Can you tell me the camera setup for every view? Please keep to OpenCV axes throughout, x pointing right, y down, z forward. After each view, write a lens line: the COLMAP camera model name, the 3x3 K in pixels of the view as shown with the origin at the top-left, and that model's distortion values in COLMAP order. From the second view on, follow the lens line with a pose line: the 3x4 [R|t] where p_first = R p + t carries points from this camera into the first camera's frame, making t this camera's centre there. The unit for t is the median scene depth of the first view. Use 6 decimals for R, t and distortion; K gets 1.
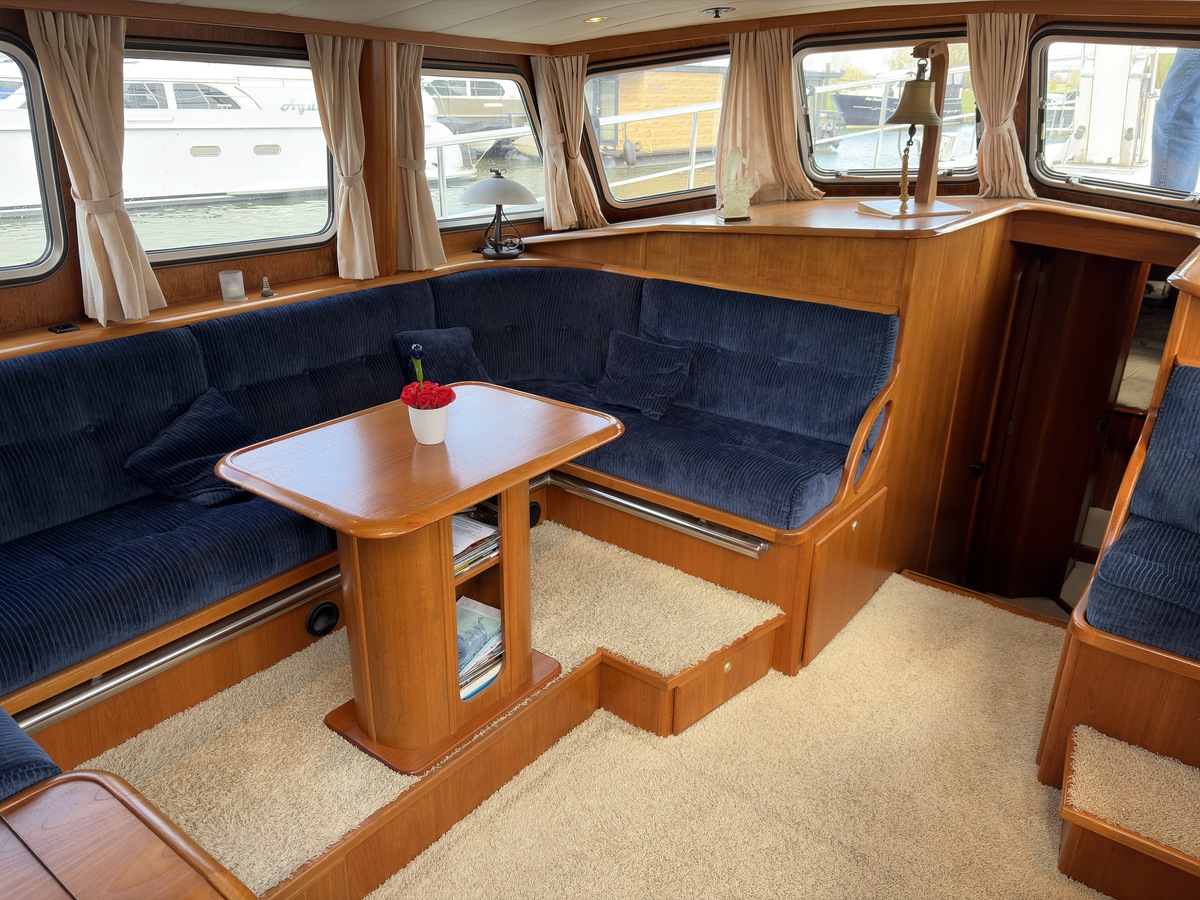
lens RADIAL K [[900.9, 0, 598.8], [0, 900.9, 456.1], [0, 0, 1]] dist [0.011544, -0.017049]
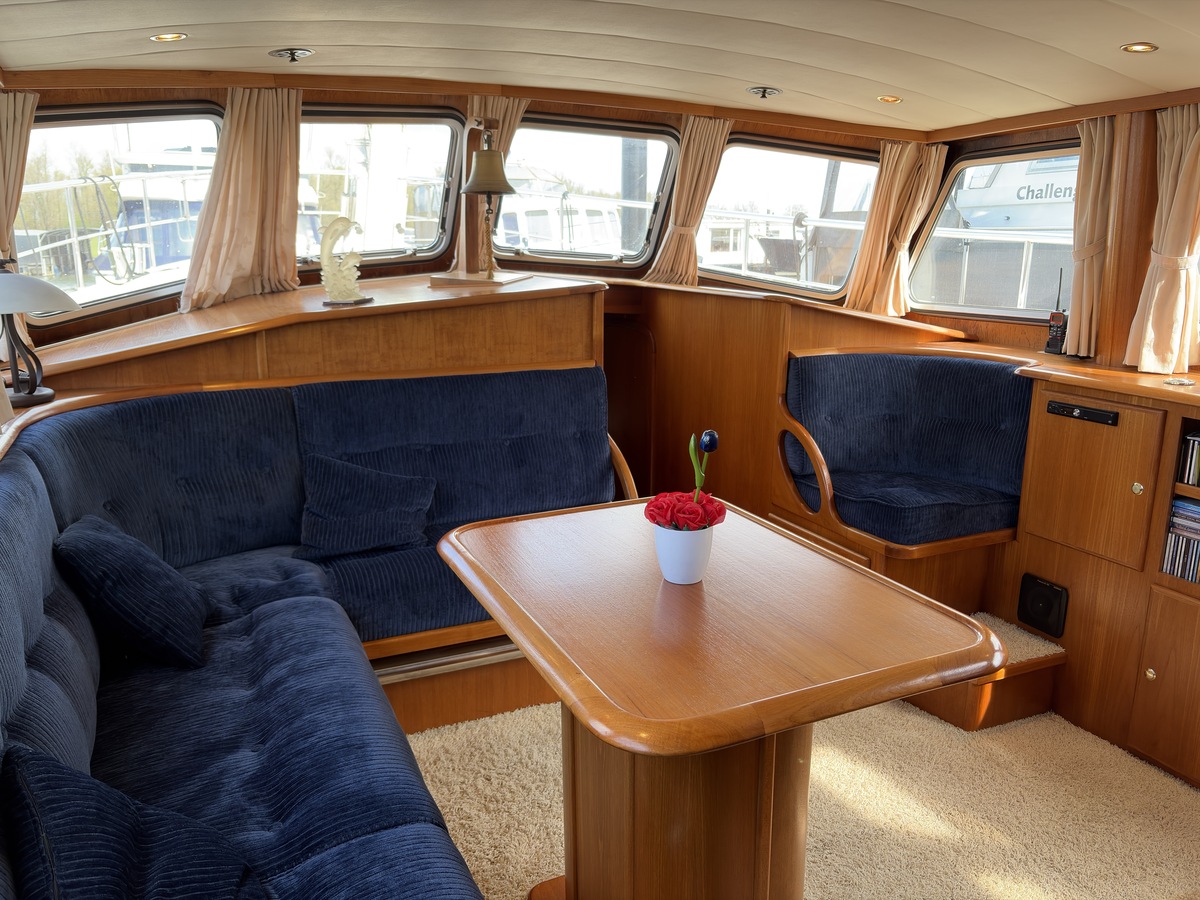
lens RADIAL K [[900.9, 0, 598.6], [0, 900.9, 446.9], [0, 0, 1]] dist [0.011544, -0.017049]
pose [[0.481468, -0.210275, 0.850866, -0.497843], [0.333571, 0.941699, 0.043969, -0.105288], [-0.810506, 0.262654, 0.523539, 0.446044]]
